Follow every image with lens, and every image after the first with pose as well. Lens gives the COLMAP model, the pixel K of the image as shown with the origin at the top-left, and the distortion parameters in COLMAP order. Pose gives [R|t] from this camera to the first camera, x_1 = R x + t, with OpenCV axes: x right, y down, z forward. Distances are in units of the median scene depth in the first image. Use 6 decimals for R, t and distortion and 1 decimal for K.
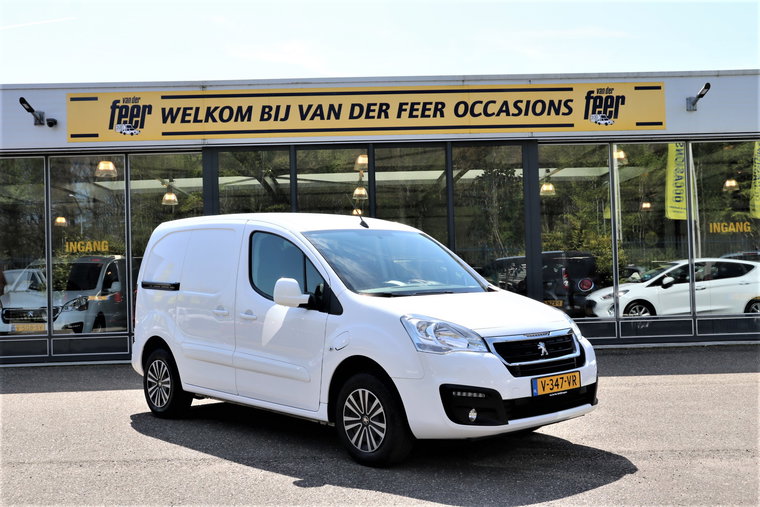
lens RADIAL K [[926.1, 0, 380.0], [0, 926.1, 253.5], [0, 0, 1]] dist [-0.020462, 0.194590]
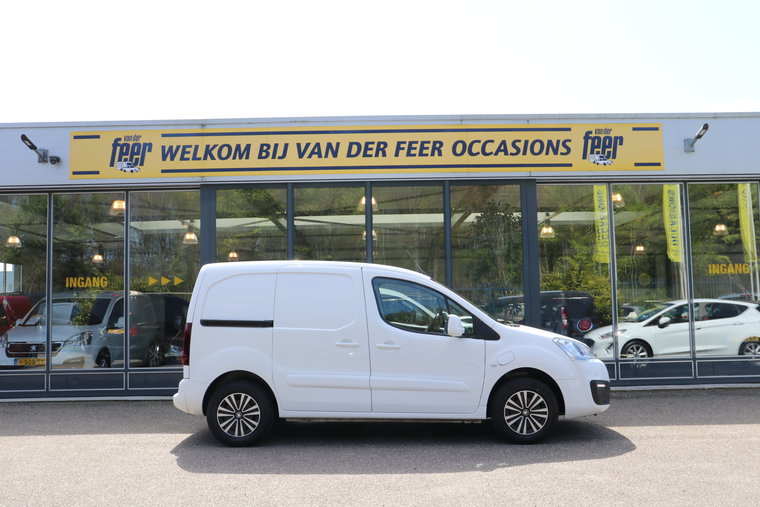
lens RADIAL K [[810.0, 0, 380.0], [0, 810.0, 253.5], [0, 0, 1]] dist [-0.052991, 0.043162]
pose [[0.999604, 0.007777, -0.027060, 0.026925], [-0.009014, 0.998906, -0.045892, -0.001549], [0.026674, 0.046118, 0.998580, 0.131506]]
